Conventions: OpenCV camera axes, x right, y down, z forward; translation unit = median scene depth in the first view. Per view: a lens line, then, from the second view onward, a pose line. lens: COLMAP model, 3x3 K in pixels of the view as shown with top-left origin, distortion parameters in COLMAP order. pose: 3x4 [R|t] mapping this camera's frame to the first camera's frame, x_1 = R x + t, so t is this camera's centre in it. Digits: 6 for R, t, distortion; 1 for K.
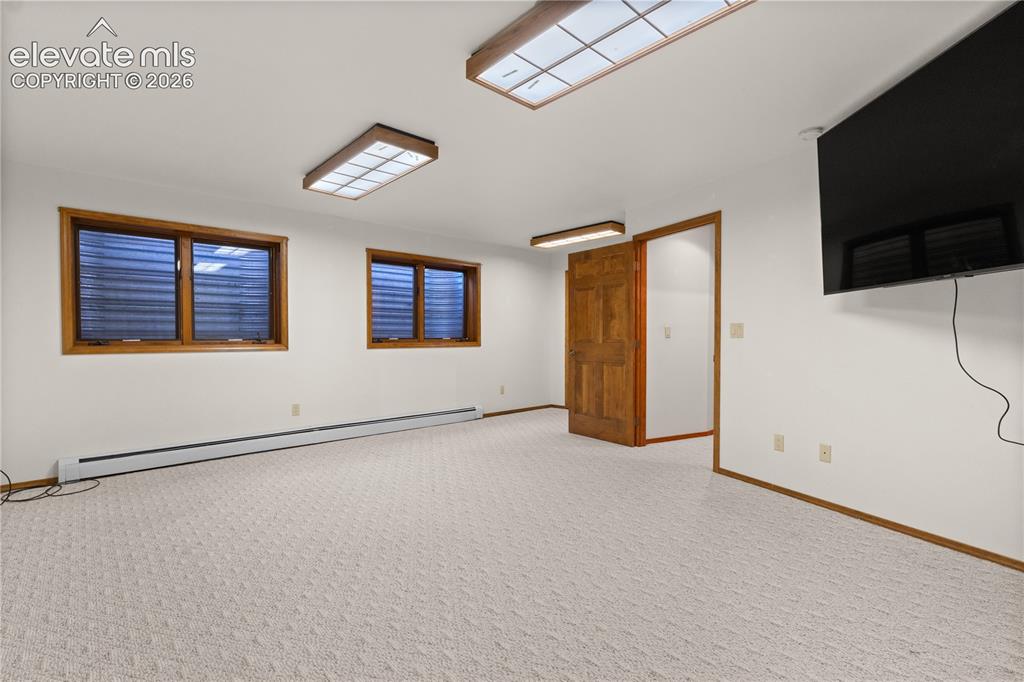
lens RADIAL K [[469.2, 0, 514.0], [0, 469.2, 338.7], [0, 0, 1]] dist [-0.000240, -0.000049]
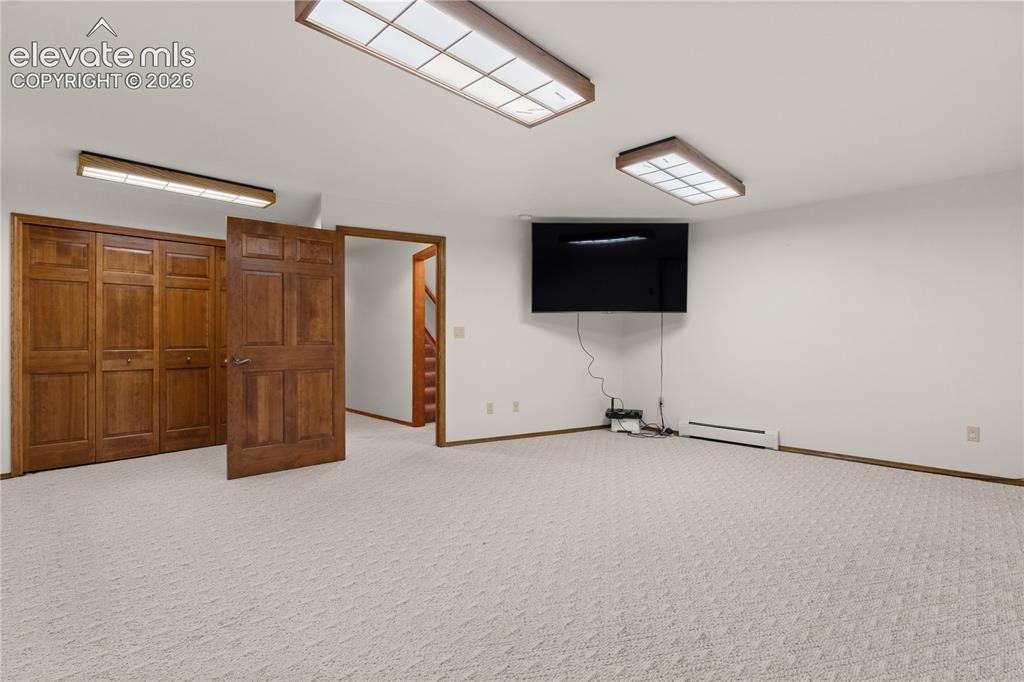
lens RADIAL K [[469.2, 0, 514.0], [0, 469.2, 338.7], [0, 0, 1]] dist [-0.000240, -0.000049]
pose [[-0.052260, -0.005705, 0.998617, -0.642236], [0.005494, 0.999967, 0.006001, -0.005727], [-0.998618, 0.005800, -0.052227, 0.689691]]
